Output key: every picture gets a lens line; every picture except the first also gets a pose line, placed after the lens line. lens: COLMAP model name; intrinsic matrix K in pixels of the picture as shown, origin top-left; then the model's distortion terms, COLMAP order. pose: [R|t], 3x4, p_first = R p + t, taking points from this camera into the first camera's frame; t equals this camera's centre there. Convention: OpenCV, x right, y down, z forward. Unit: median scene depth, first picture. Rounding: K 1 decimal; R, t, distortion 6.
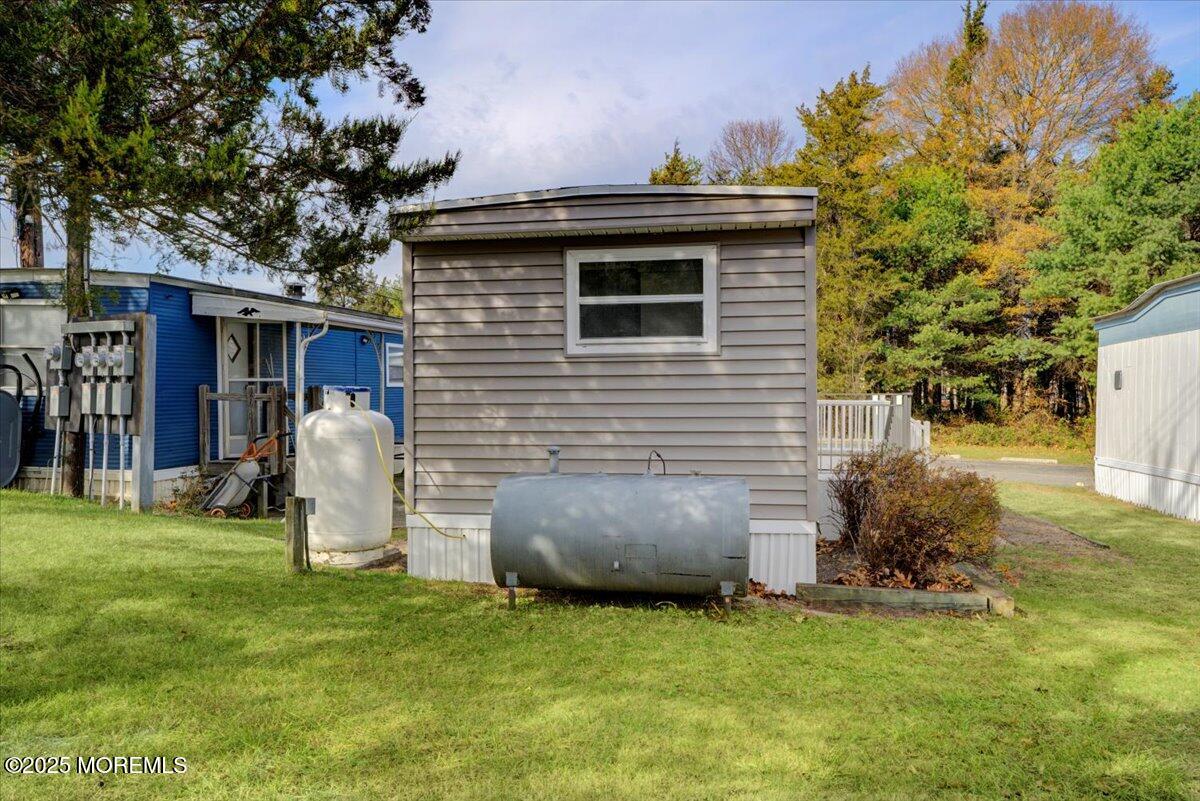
lens RADIAL K [[1000.2, 0, 600.0], [0, 1000.2, 400.5], [0, 0, 1]] dist [0.002434, 0.002371]
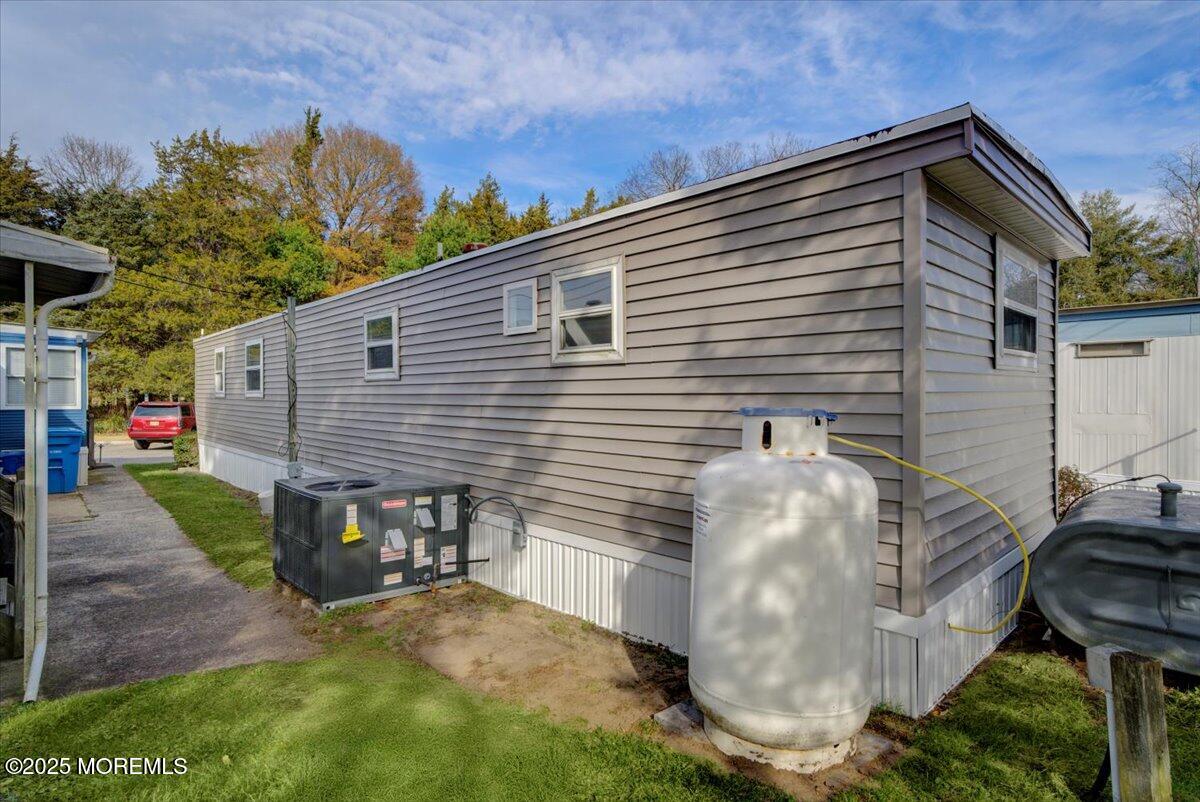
lens RADIAL K [[621.3, 0, 600.0], [0, 621.3, 401.0], [0, 0, 1]] dist [0.000119, 0.000295]
pose [[0.559721, -0.010180, 0.828618, -0.132029], [-0.000129, 0.999923, 0.012371, -0.005465], [-0.828681, -0.007031, 0.559677, 0.204881]]
